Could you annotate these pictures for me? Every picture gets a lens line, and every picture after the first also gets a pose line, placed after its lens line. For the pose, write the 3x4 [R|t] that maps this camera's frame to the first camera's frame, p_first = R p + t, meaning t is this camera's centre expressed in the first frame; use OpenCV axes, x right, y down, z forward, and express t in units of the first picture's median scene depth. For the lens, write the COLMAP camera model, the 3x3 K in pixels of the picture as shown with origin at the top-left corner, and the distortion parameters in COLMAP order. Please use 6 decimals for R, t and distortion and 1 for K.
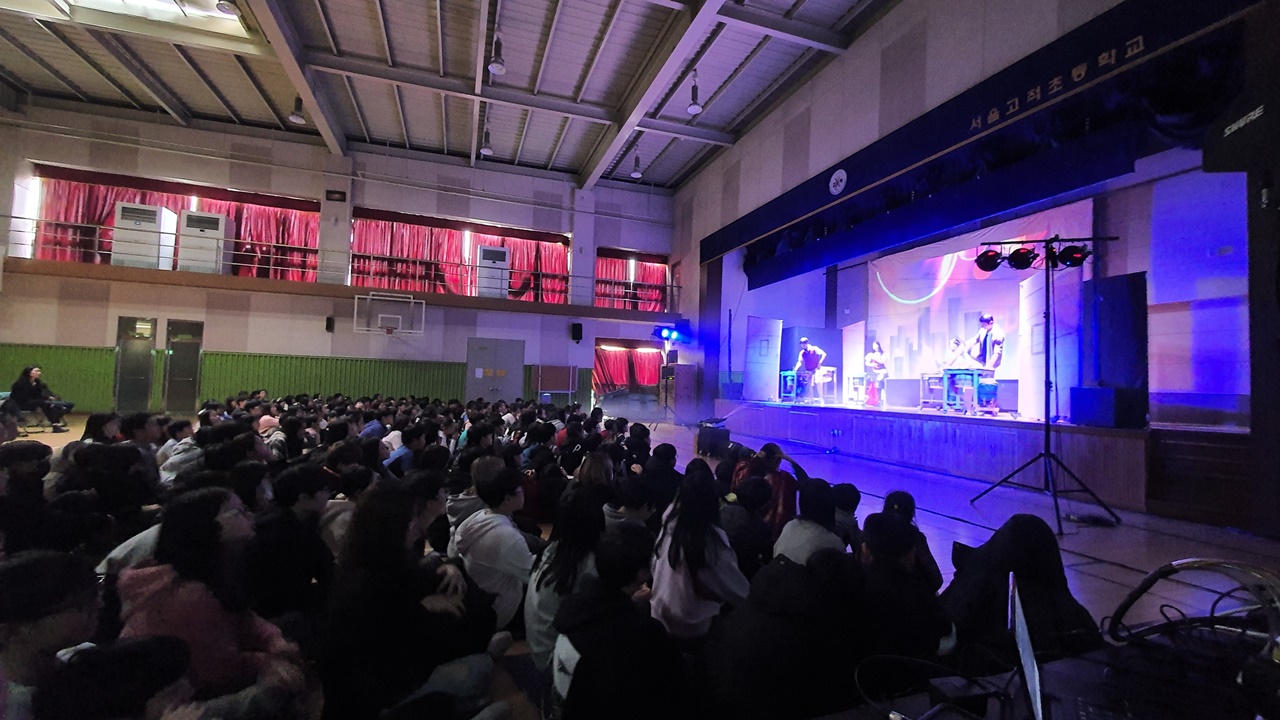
lens RADIAL K [[517.6, 0, 634.1], [0, 517.6, 365.3], [0, 0, 1]] dist [-0.000257, -0.000468]
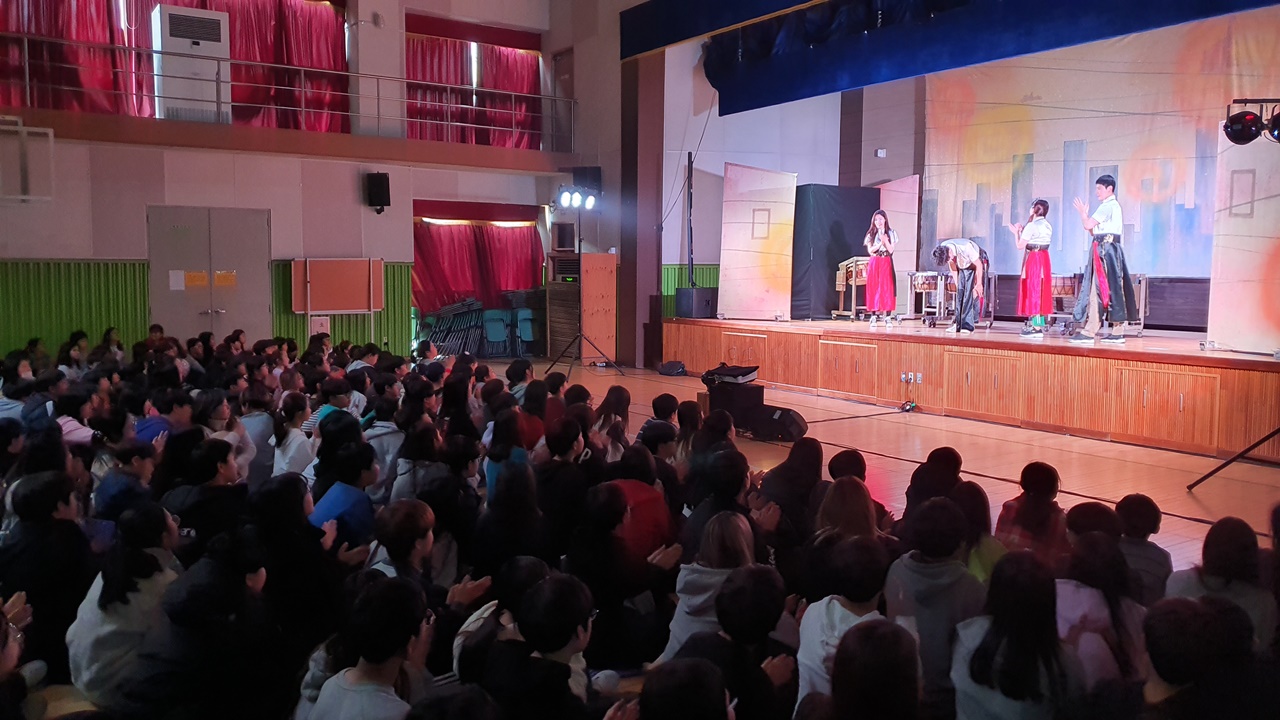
lens RADIAL K [[990.4, 0, 660.8], [0, 990.4, 367.8], [0, 0, 1]] dist [0.052244, -0.097061]
pose [[0.963128, -0.055564, 0.263243, -0.136879], [0.017801, 0.989458, 0.143719, -0.035953], [-0.268453, -0.133734, 0.953964, -0.015330]]
